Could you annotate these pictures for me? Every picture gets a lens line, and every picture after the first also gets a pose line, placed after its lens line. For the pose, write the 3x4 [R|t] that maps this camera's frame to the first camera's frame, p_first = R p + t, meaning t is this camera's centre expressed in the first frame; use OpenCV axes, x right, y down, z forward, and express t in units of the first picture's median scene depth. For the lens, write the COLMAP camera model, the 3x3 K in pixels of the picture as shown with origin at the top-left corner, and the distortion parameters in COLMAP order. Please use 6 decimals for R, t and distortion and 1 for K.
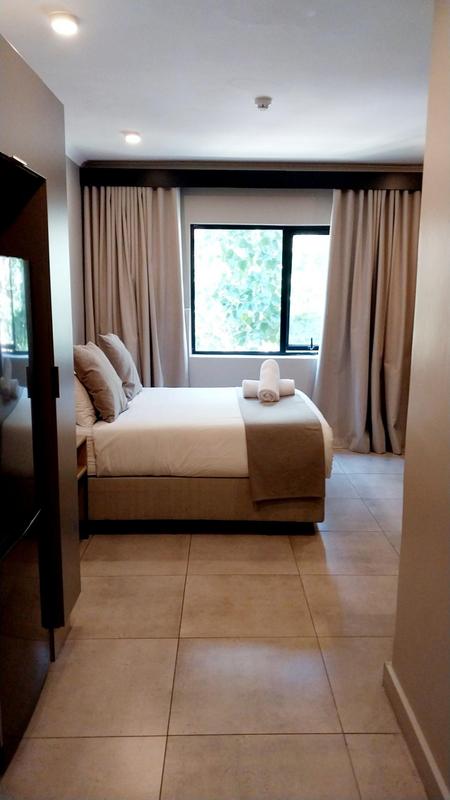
lens RADIAL K [[636.0, 0, 225.5], [0, 636.0, 399.4], [0, 0, 1]] dist [0.014760, -0.014662]
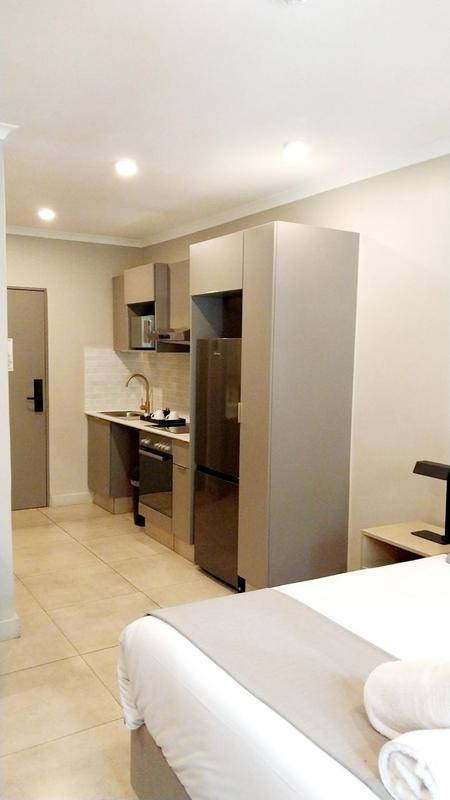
lens RADIAL K [[636.0, 0, 223.5], [0, 636.0, 403.0], [0, 0, 1]] dist [0.014760, -0.014662]
pose [[-0.855716, 0.030989, -0.516517, 0.382244], [-0.106655, 0.966208, 0.234663, -0.271503], [0.506335, 0.255894, -0.823494, 1.500088]]
